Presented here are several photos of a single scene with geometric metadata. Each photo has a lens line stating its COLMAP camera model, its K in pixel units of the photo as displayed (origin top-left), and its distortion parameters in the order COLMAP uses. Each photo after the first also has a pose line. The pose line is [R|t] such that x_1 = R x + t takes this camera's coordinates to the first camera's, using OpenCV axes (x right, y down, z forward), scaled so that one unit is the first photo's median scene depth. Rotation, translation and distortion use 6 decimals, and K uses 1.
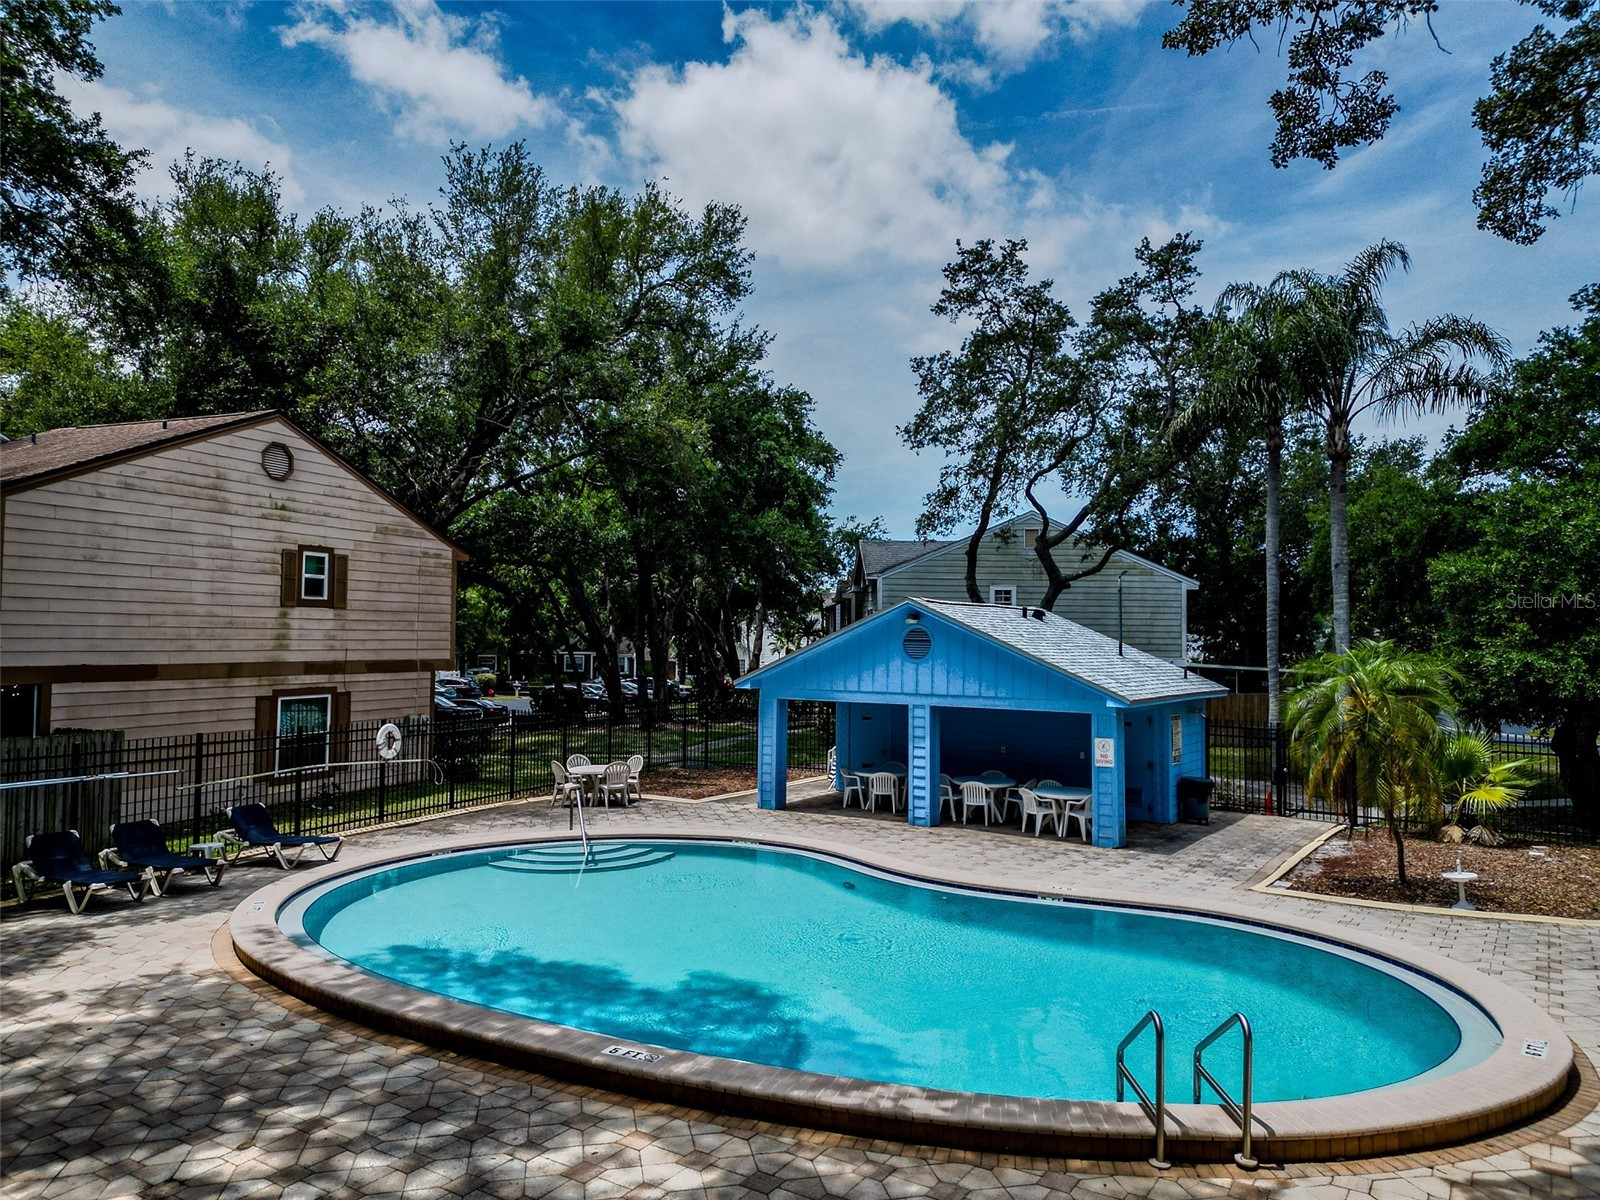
lens RADIAL K [[1092.6, 0, 800.0], [0, 1092.6, 600.0], [0, 0, 1]] dist [-0.005082, -0.001794]
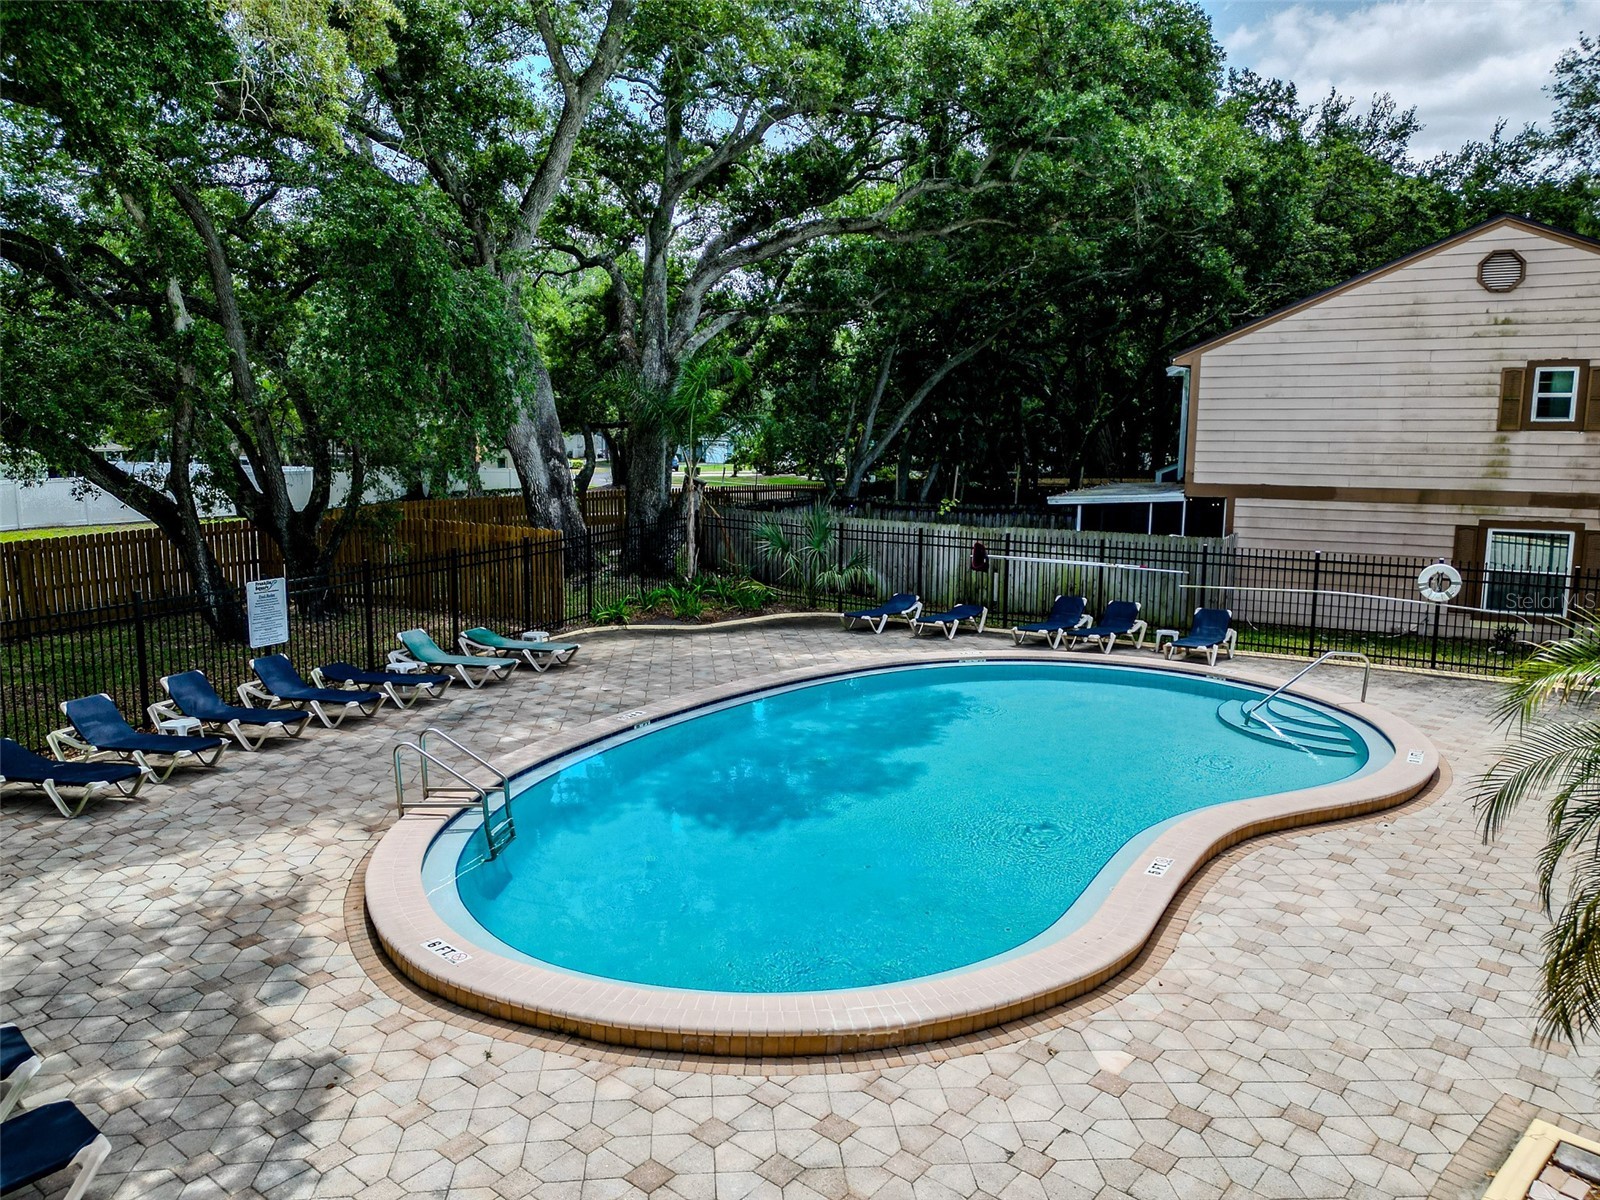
lens RADIAL K [[1131.0, 0, 796.9], [0, 1131.0, 586.5], [0, 0, 1]] dist [0.079203, -0.082926]
pose [[-0.117729, 0.133573, -0.984021, 0.584577], [0.030591, 0.990930, 0.130850, -0.009537], [0.992574, -0.014697, -0.120748, 0.533895]]
